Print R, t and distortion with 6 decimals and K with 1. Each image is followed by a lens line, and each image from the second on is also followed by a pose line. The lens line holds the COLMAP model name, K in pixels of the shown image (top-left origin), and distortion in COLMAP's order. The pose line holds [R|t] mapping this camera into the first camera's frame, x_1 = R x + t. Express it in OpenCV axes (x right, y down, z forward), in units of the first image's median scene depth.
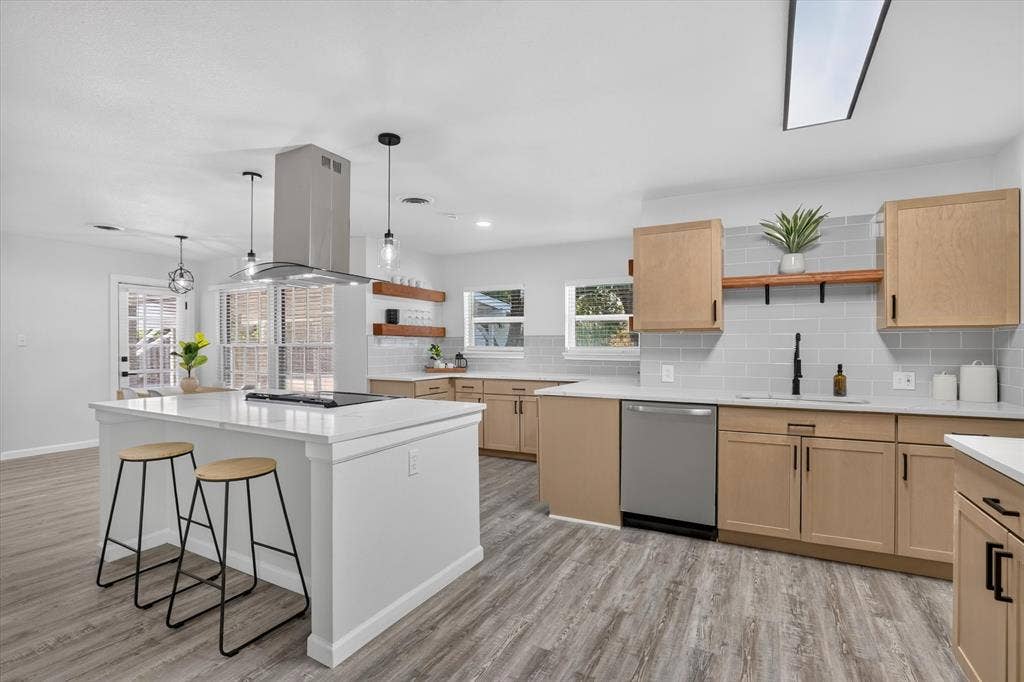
lens RADIAL K [[475.9, 0, 513.0], [0, 475.9, 347.6], [0, 0, 1]] dist [-0.039686, 0.008549]
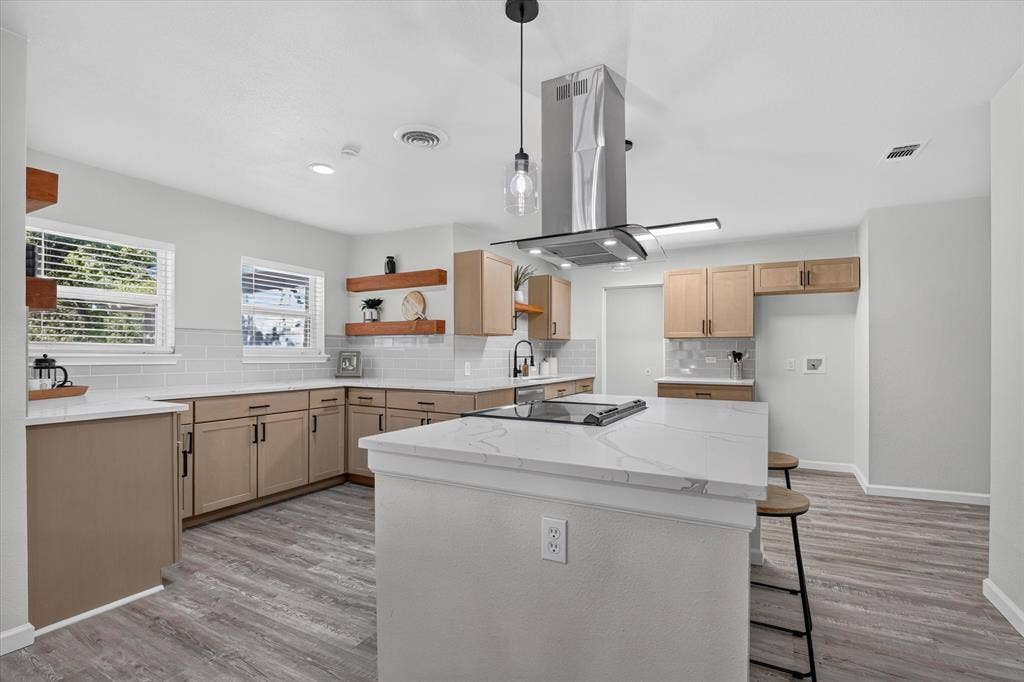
lens RADIAL K [[475.9, 0, 513.0], [0, 475.9, 347.6], [0, 0, 1]] dist [-0.039686, 0.008549]
pose [[-0.000038, 0.012549, 0.999921, -0.701456], [0.010181, 0.999869, -0.012548, 0.016542], [-0.999948, 0.010180, -0.000166, 0.662292]]
